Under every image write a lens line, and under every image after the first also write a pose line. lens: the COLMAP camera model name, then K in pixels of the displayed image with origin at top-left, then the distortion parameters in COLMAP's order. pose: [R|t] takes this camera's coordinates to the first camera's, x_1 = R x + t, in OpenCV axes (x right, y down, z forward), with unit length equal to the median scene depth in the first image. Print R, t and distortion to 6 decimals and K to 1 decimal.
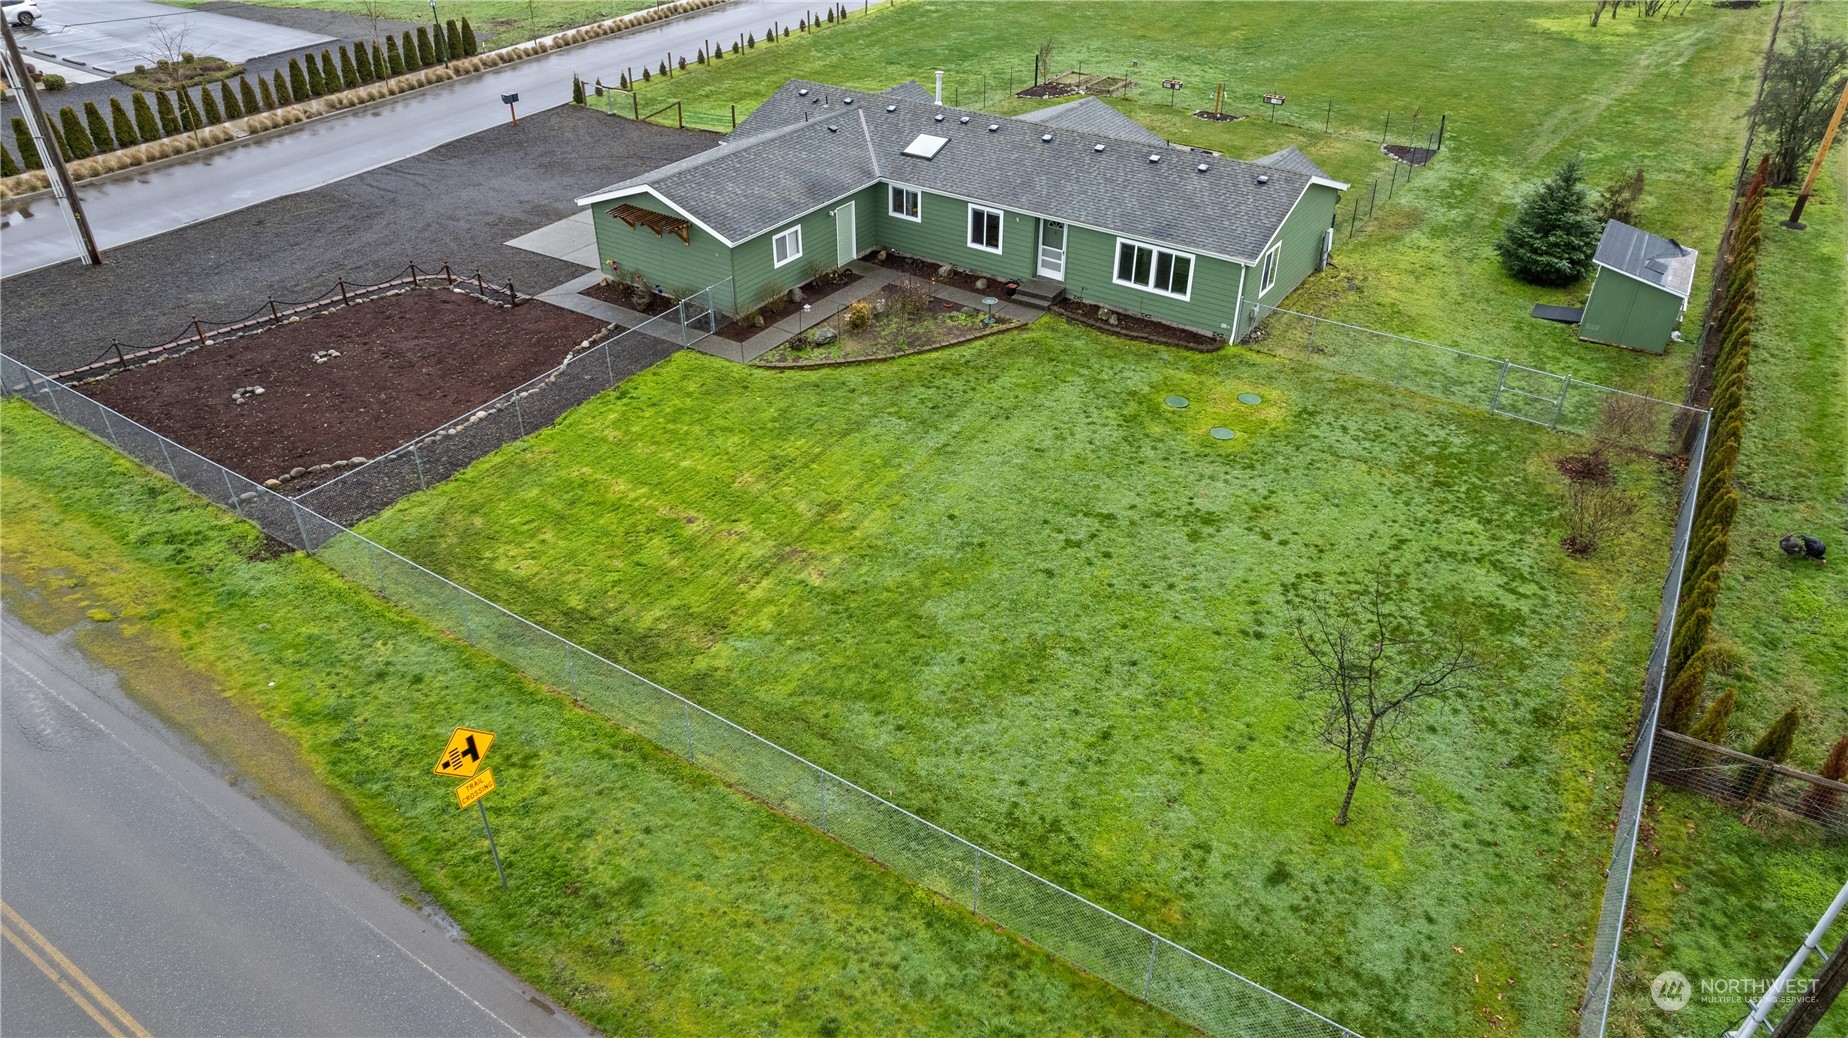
lens RADIAL K [[1172.8, 0, 917.6], [0, 1172.8, 526.3], [0, 0, 1]] dist [-0.065207, 0.054713]
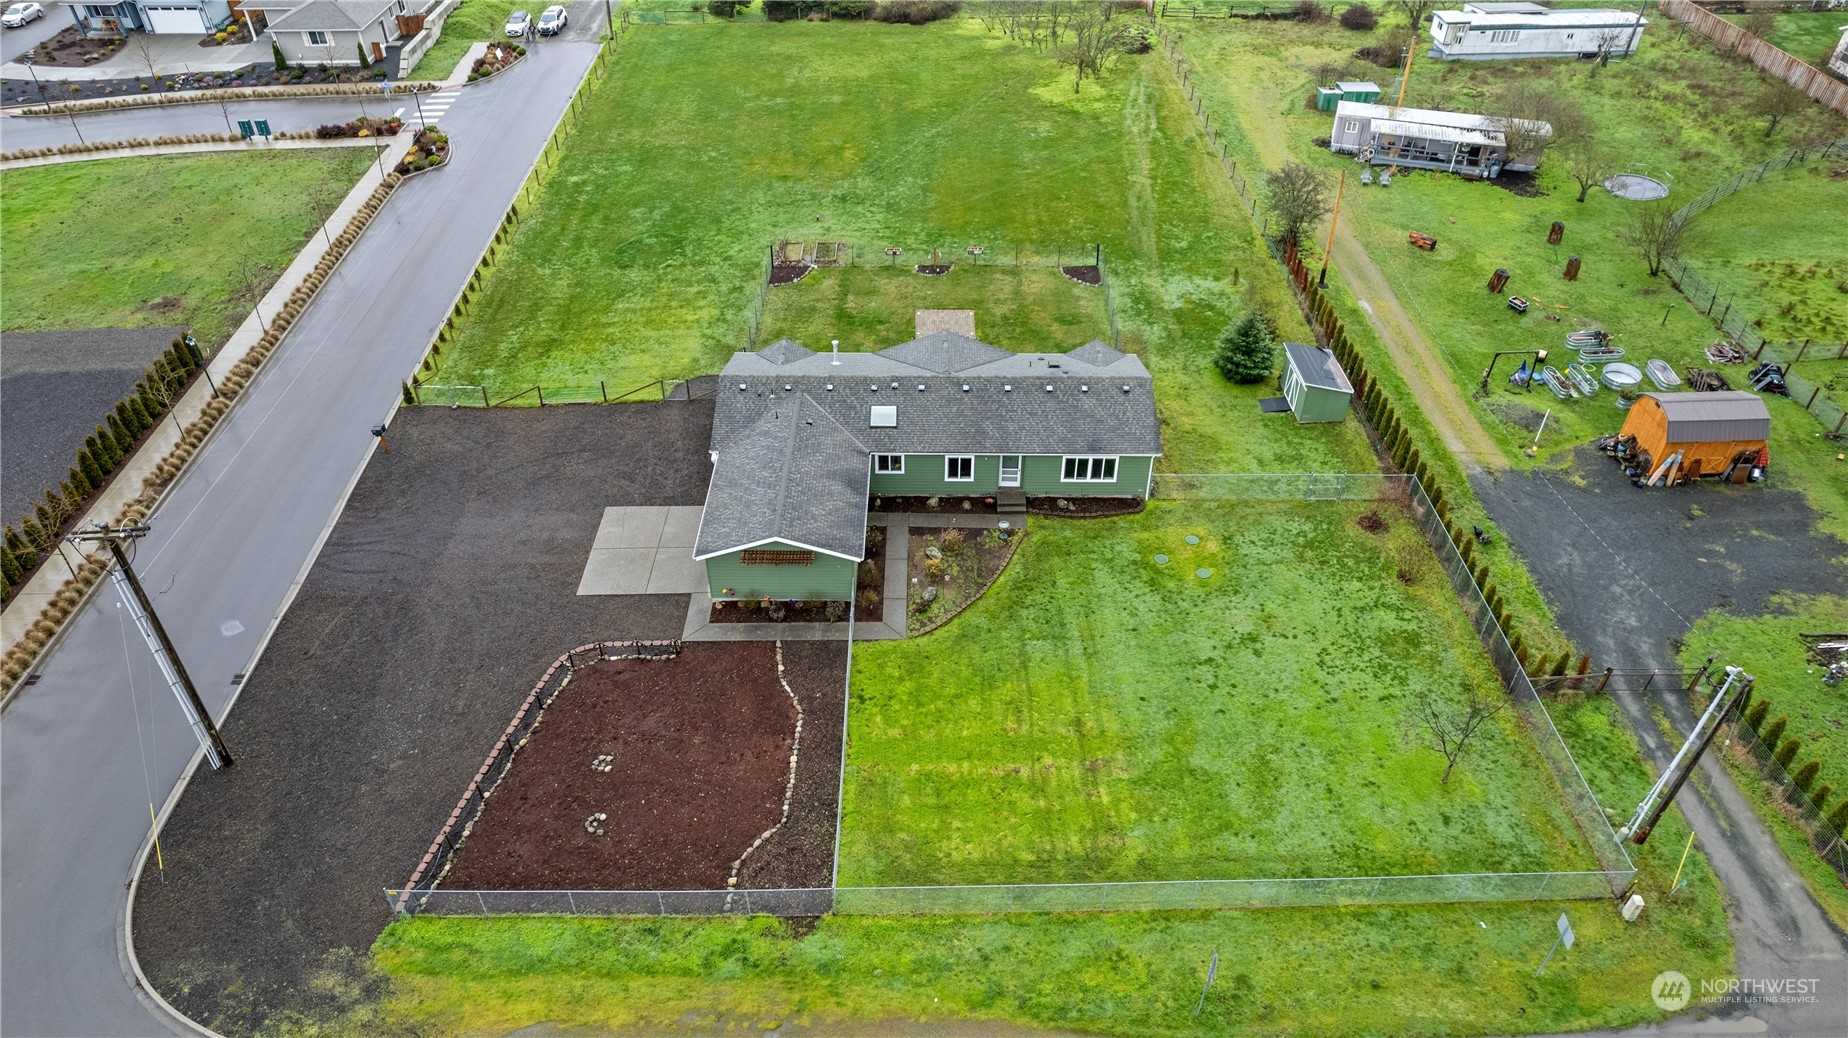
lens RADIAL K [[1172.8, 0, 917.6], [0, 1172.8, 526.3], [0, 0, 1]] dist [-0.065207, 0.054713]
pose [[0.828746, -0.356377, 0.431481, -0.670450], [0.316762, 0.934341, 0.163303, -0.472382], [-0.461348, 0.001340, 0.887218, -0.249301]]
